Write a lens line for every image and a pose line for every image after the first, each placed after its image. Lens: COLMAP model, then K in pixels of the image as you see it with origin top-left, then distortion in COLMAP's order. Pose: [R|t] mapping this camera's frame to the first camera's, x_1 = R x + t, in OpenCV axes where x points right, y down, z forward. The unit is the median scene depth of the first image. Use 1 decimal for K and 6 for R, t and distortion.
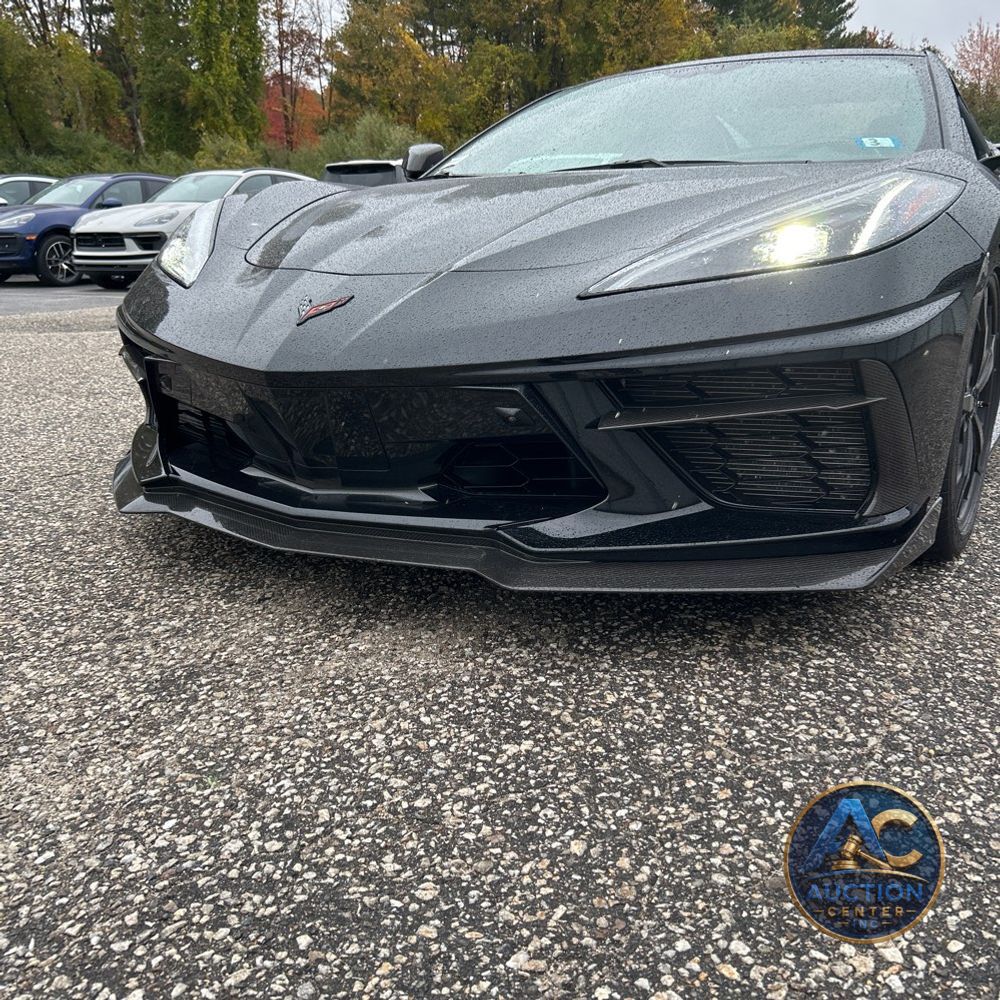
lens RADIAL K [[1001.4, 0, 503.0], [0, 1001.4, 499.4], [0, 0, 1]] dist [0.016642, 0.000000]
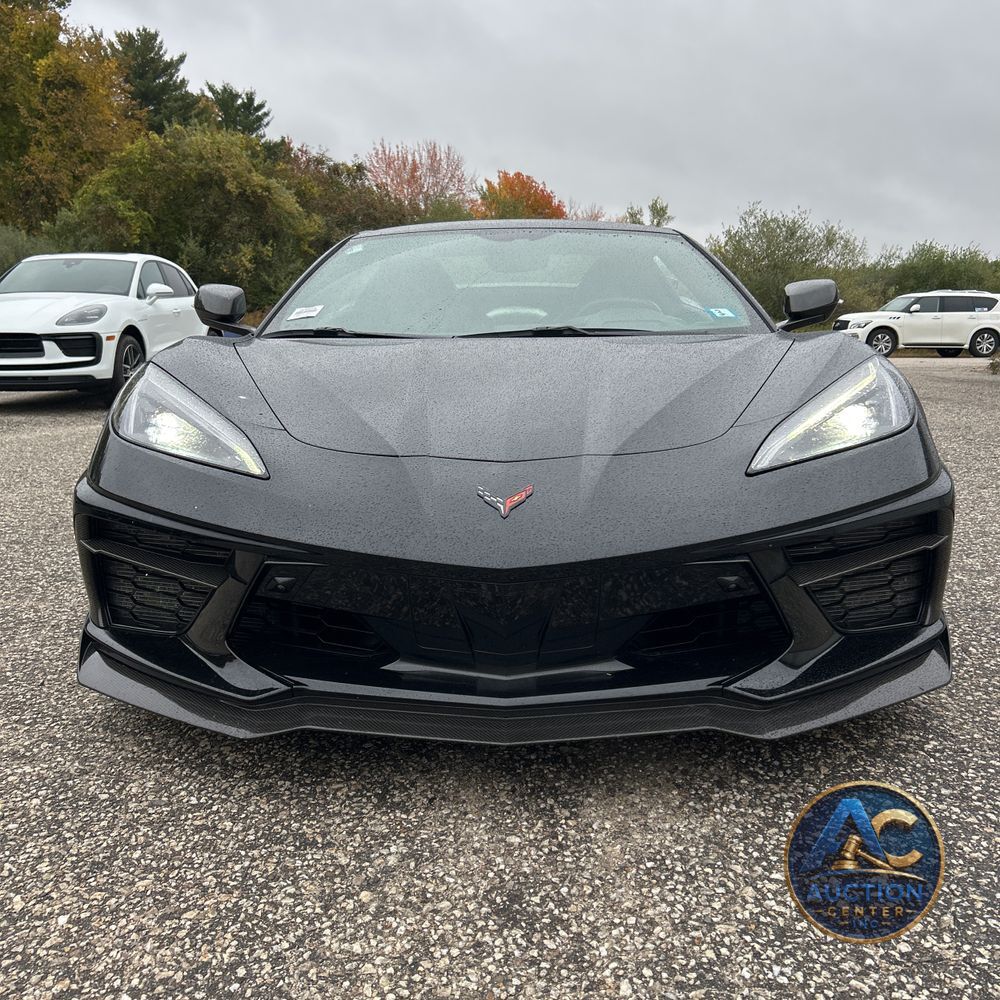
lens RADIAL K [[1001.4, 0, 500.9], [0, 1001.4, 502.7], [0, 0, 1]] dist [0.016642, 0.000000]
pose [[0.860556, -0.090364, 0.501276, -0.607412], [0.130747, 0.990351, -0.045929, -0.122283], [-0.492289, 0.105065, 0.864068, 0.117051]]
